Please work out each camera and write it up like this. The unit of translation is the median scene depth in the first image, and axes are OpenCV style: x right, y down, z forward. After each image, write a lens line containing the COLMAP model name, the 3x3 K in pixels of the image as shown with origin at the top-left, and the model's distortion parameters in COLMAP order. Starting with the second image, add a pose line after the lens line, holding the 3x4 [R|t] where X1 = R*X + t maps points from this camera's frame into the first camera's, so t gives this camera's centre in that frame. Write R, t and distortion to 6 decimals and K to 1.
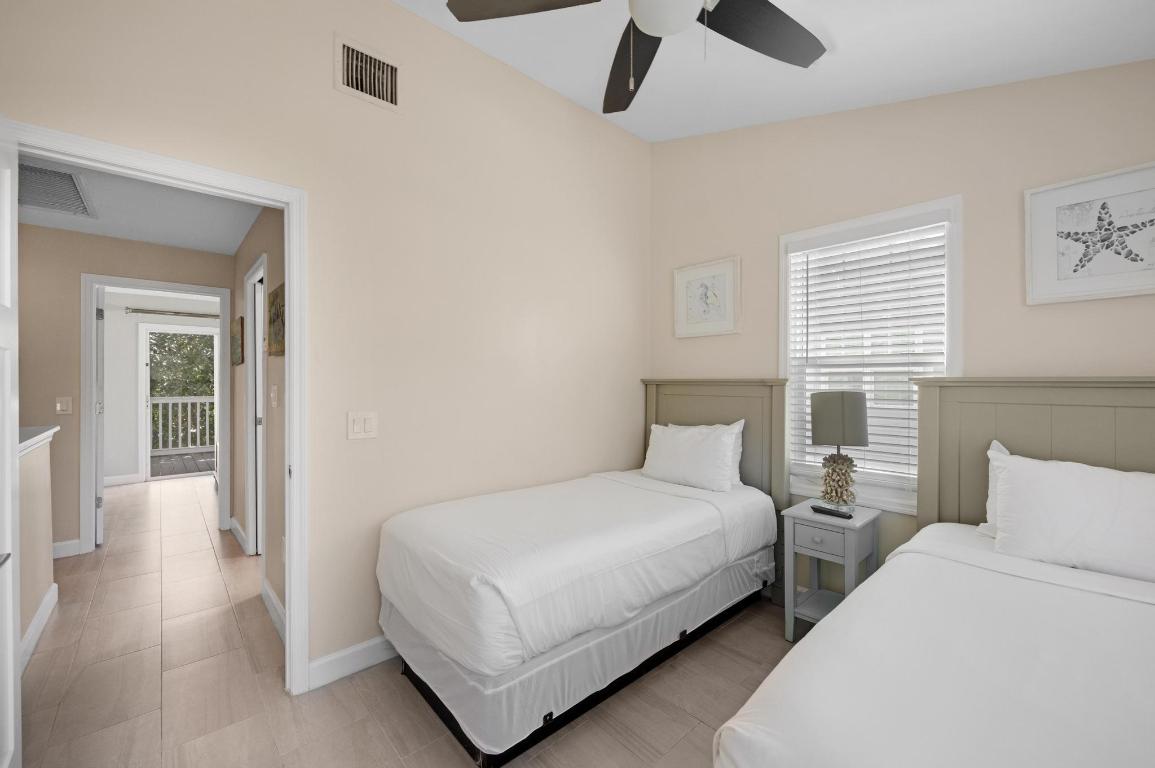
lens RADIAL K [[461.8, 0, 577.5], [0, 461.8, 384.0], [0, 0, 1]] dist [-0.000825, -0.000068]
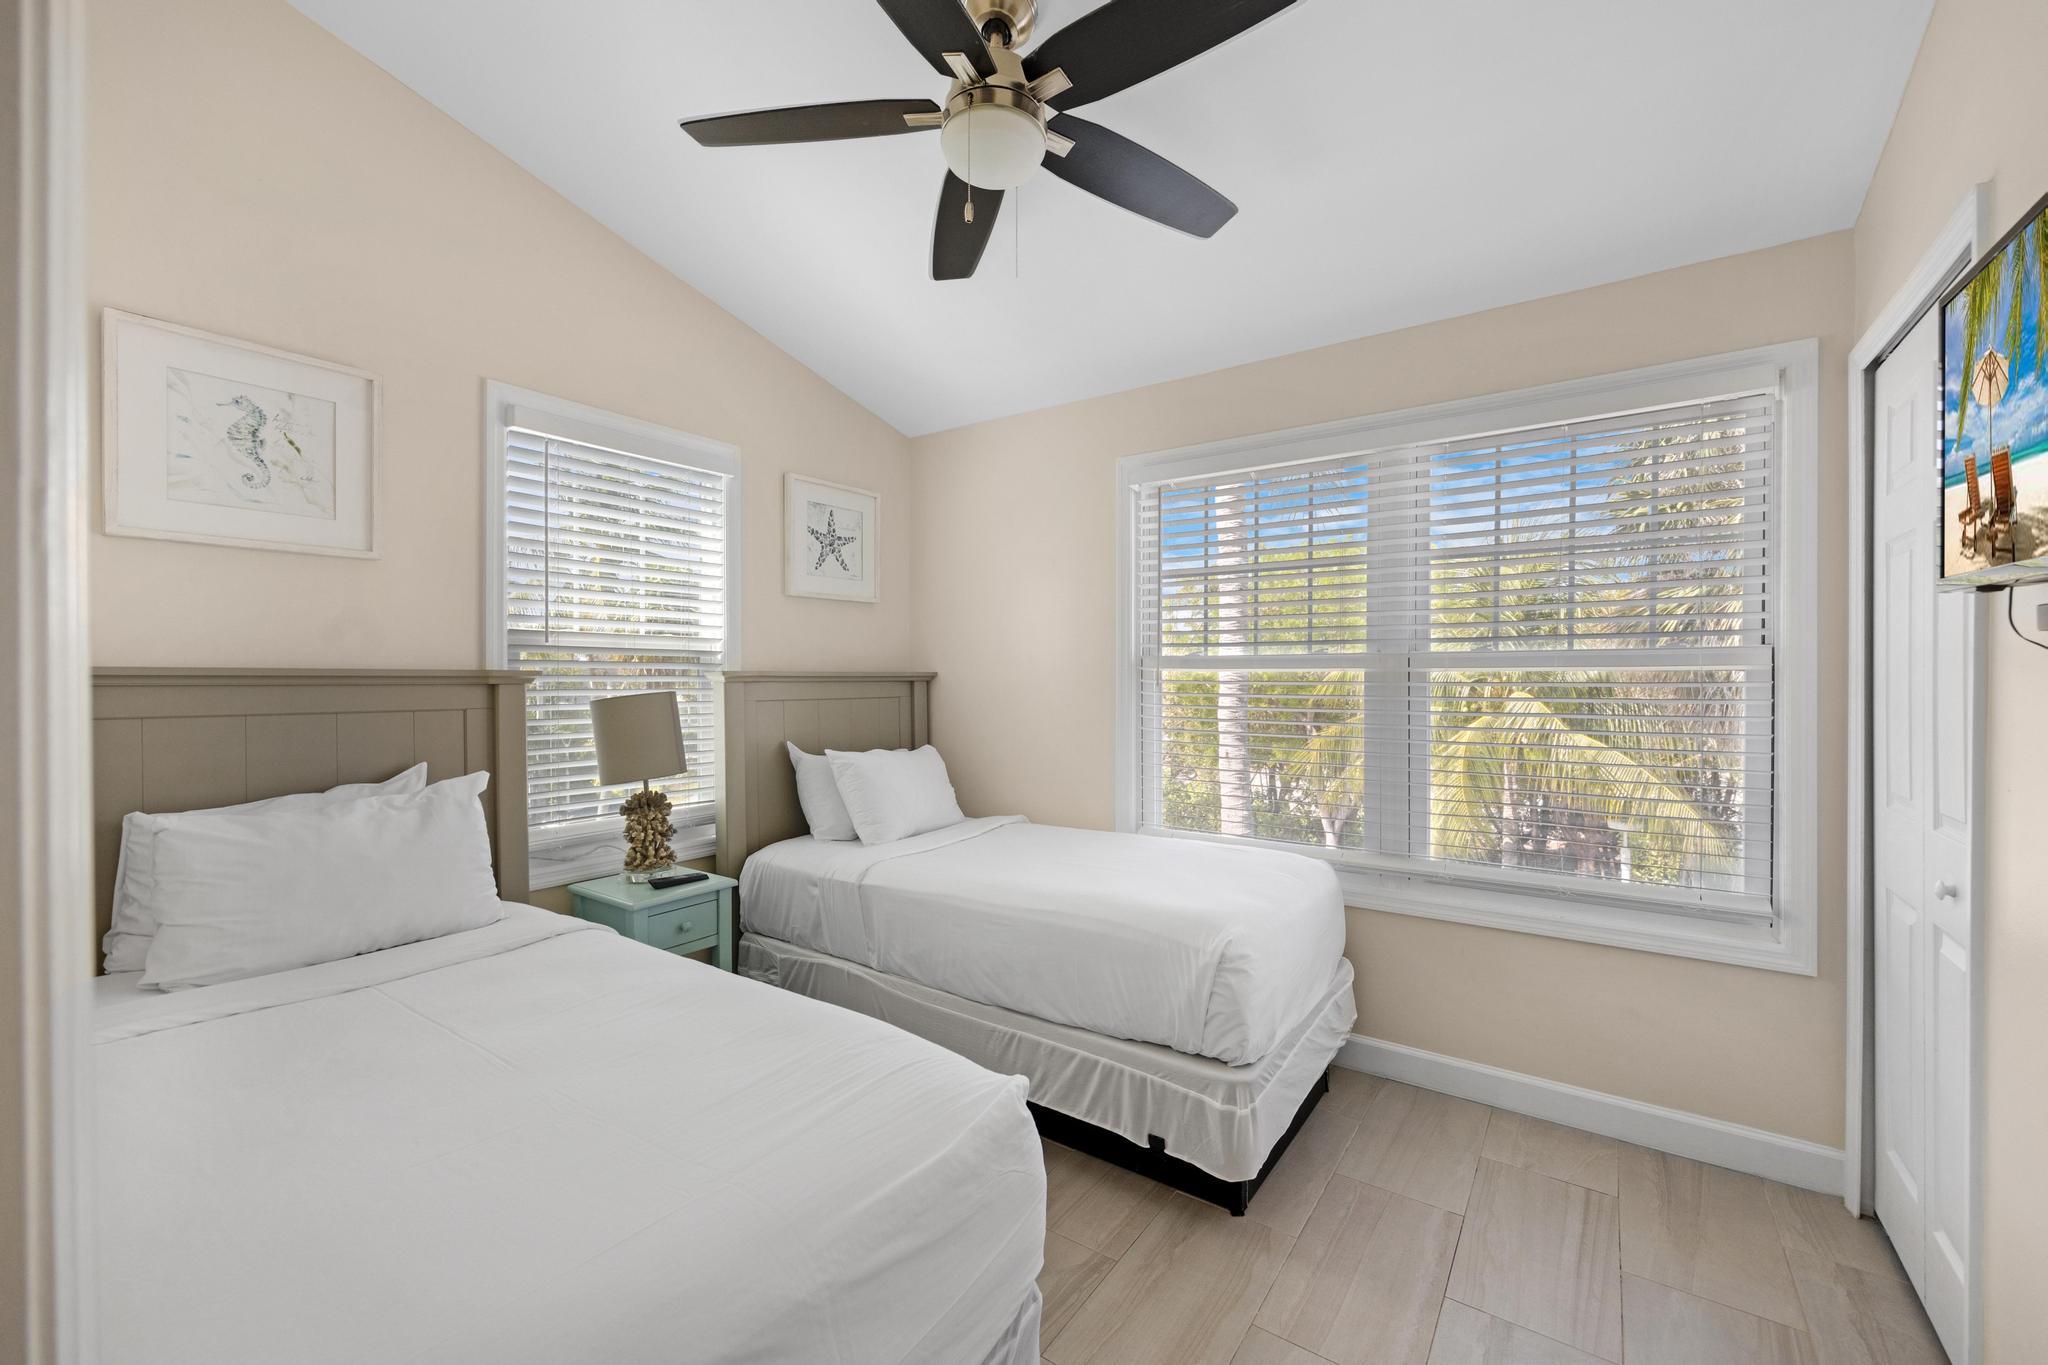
lens RADIAL K [[819.6, 0, 1037.1], [0, 819.6, 687.4], [0, 0, 1]] dist [0.001524, 0.000030]
pose [[-0.217473, -0.011044, 0.976004, -0.655778], [0.004756, 0.999912, 0.012375, -0.001339], [-0.976055, 0.007333, -0.217401, 0.751398]]
